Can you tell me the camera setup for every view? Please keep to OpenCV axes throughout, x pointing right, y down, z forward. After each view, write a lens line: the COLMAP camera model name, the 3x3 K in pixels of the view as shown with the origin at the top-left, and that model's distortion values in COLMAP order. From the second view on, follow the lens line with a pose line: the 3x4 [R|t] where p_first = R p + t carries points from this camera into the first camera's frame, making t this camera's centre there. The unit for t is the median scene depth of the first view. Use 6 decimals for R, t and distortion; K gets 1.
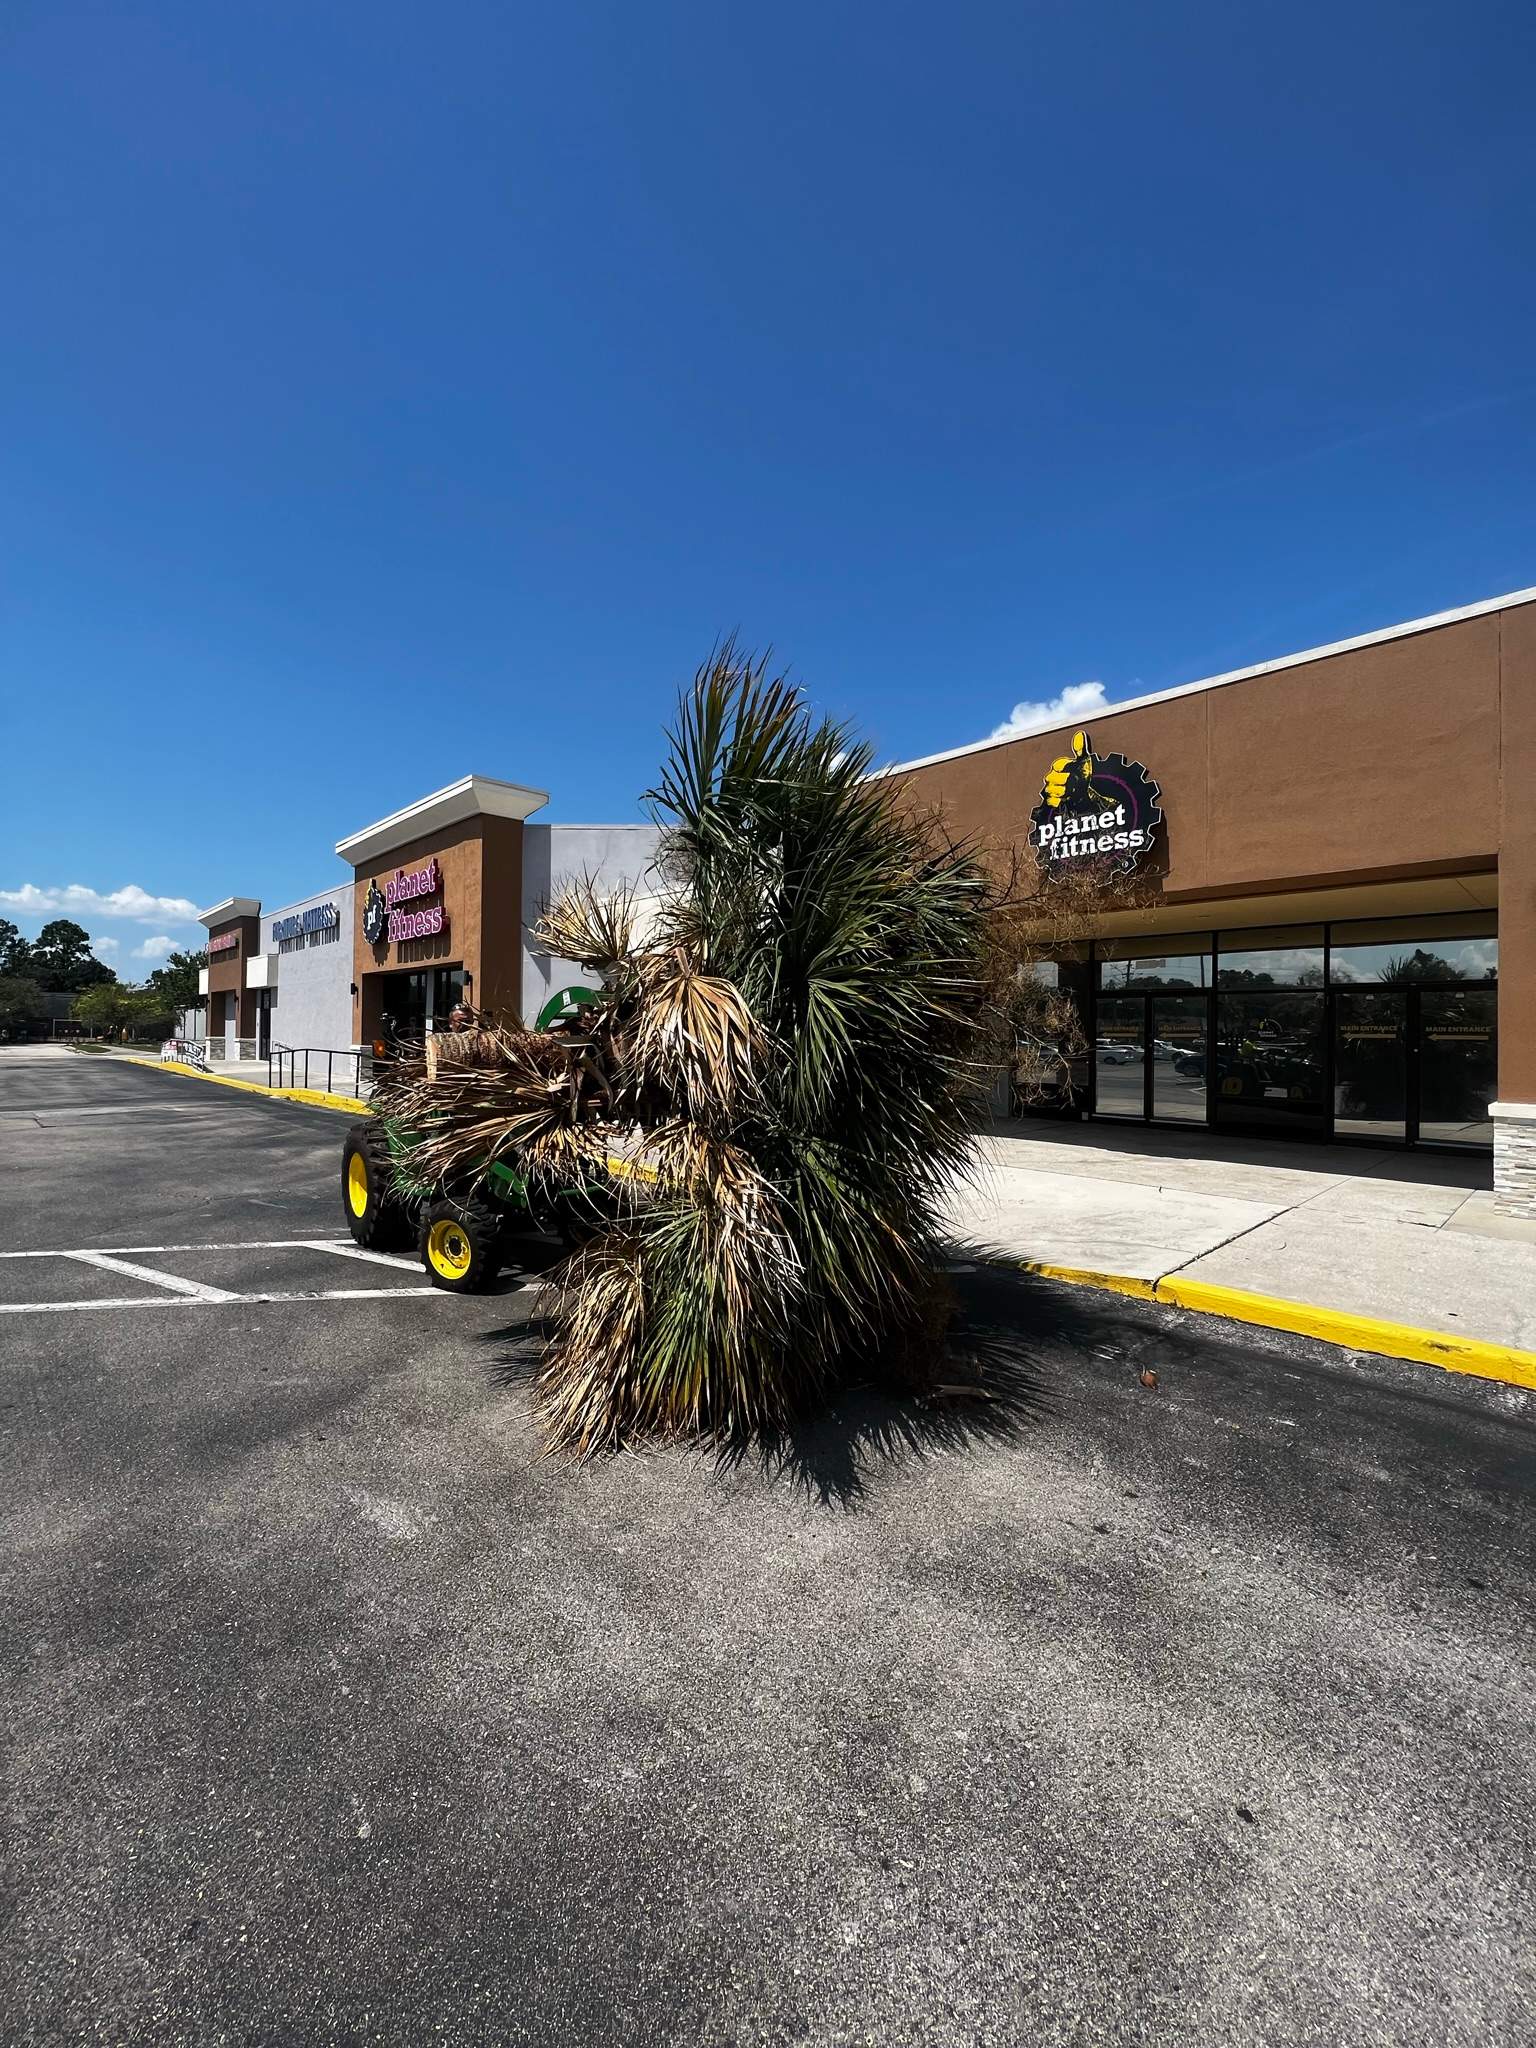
lens RADIAL K [[830.4, 0, 763.1], [0, 830.4, 1025.7], [0, 0, 1]] dist [-0.002030, 0.000908]
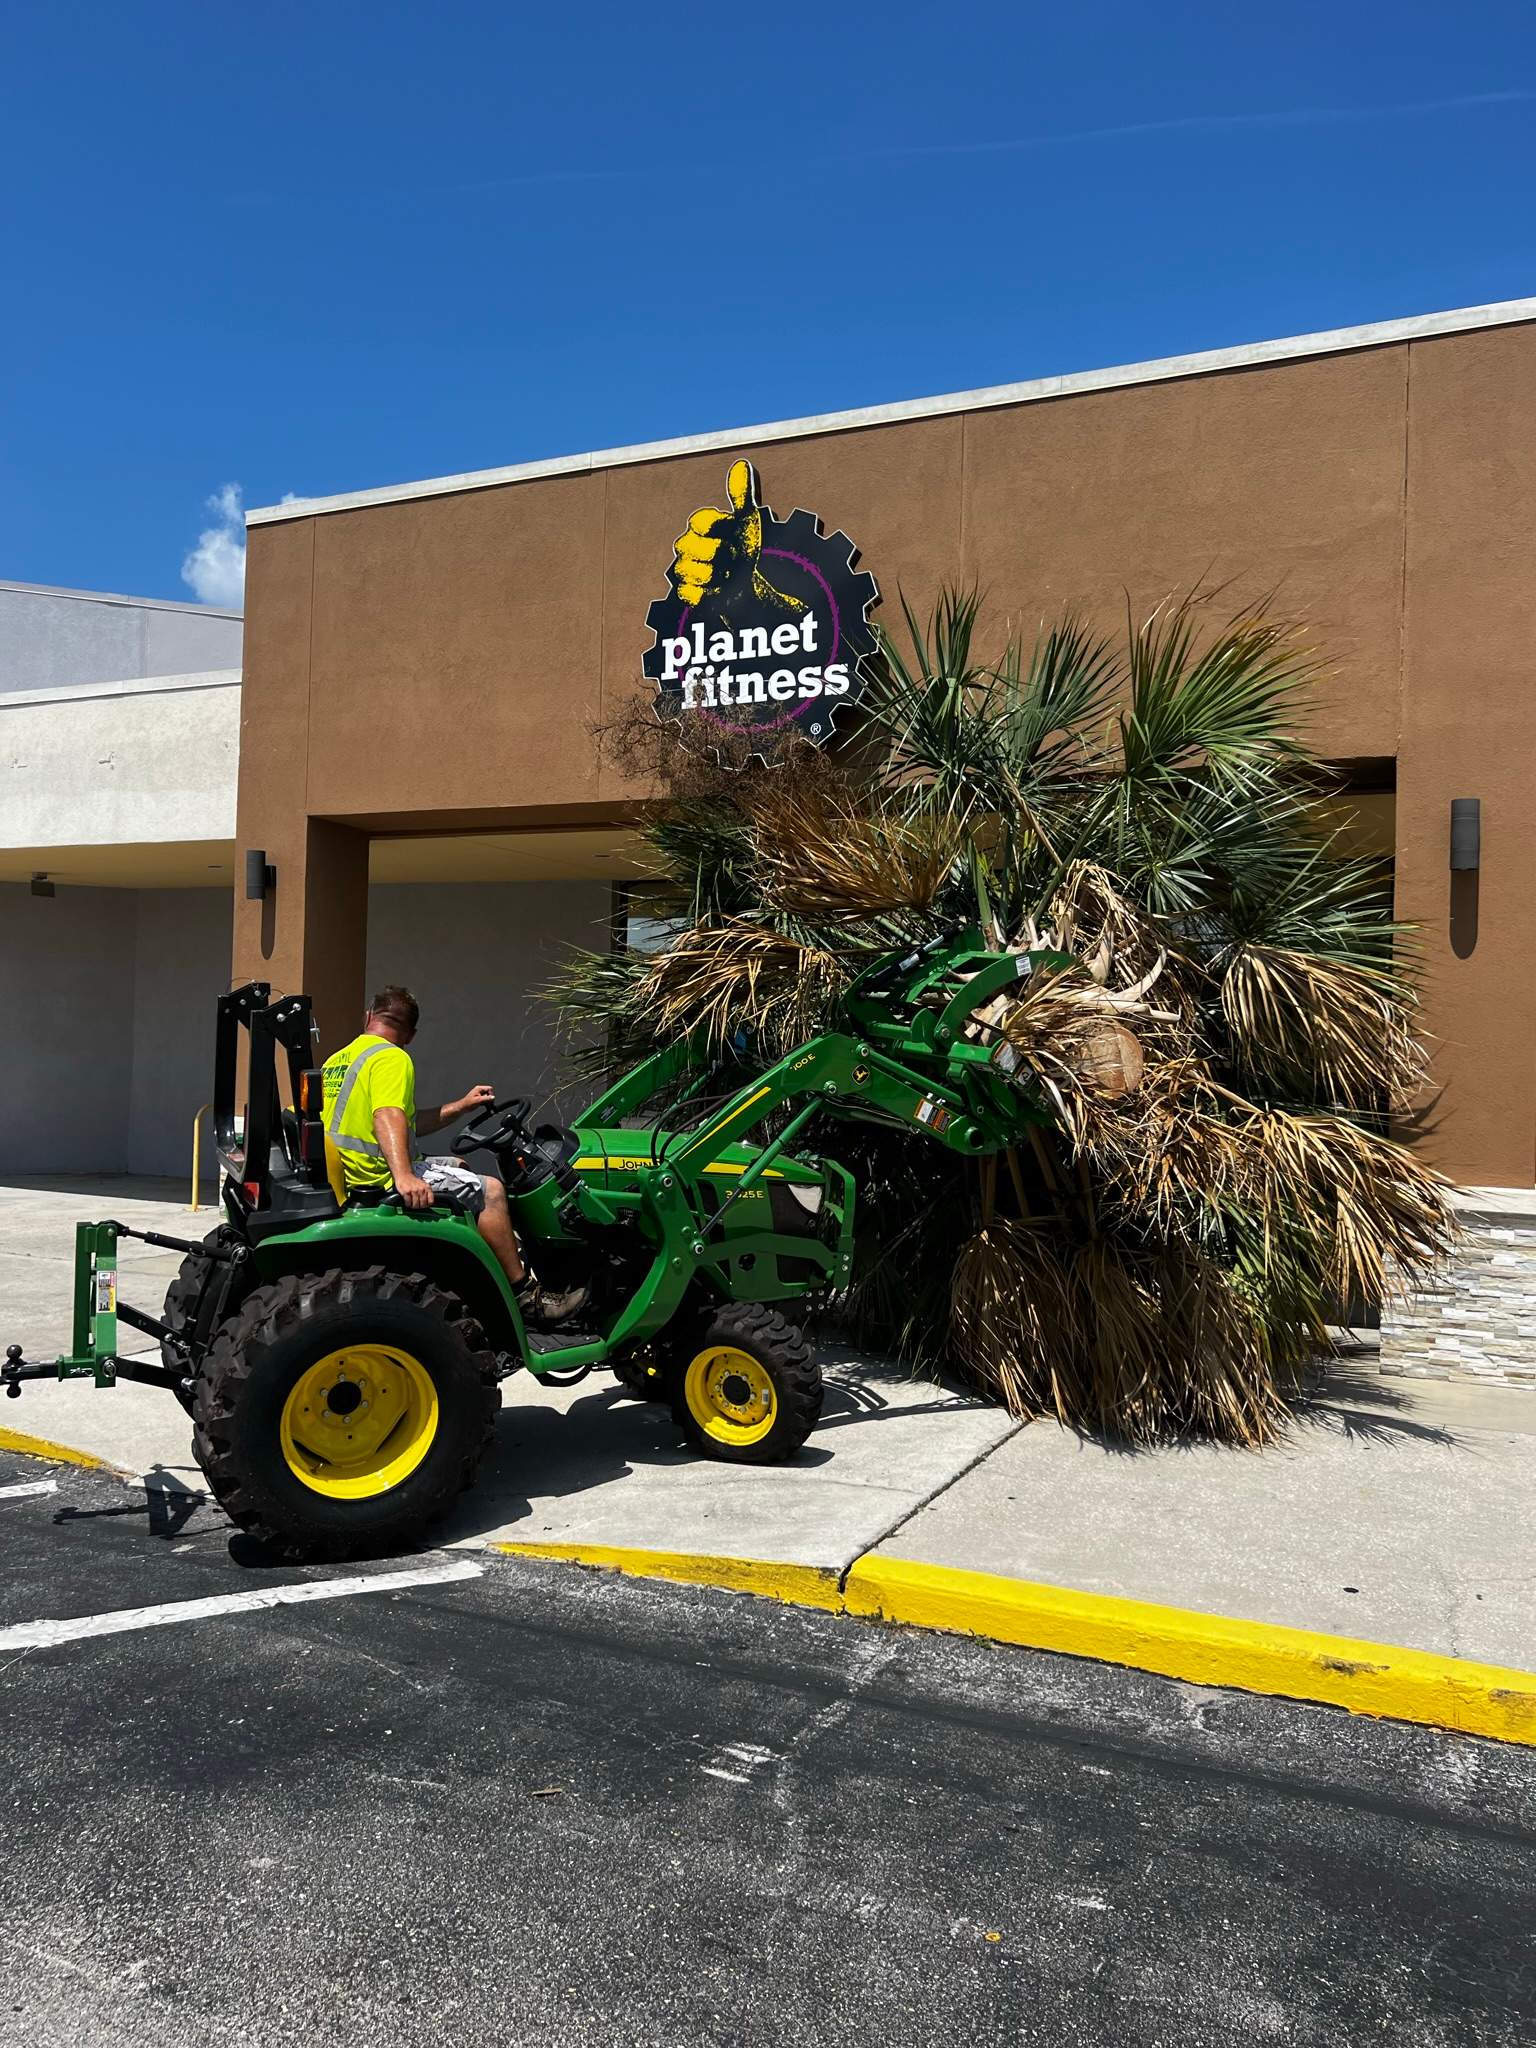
lens RADIAL K [[1549.5, 0, 771.3], [0, 1549.5, 1036.9], [0, 0, 1]] dist [0.006207, -0.005082]
pose [[0.928643, 0.021707, 0.370339, 0.095834], [-0.022522, 0.999744, -0.002123, 0.003851], [-0.370290, -0.006369, 0.928894, 0.186639]]
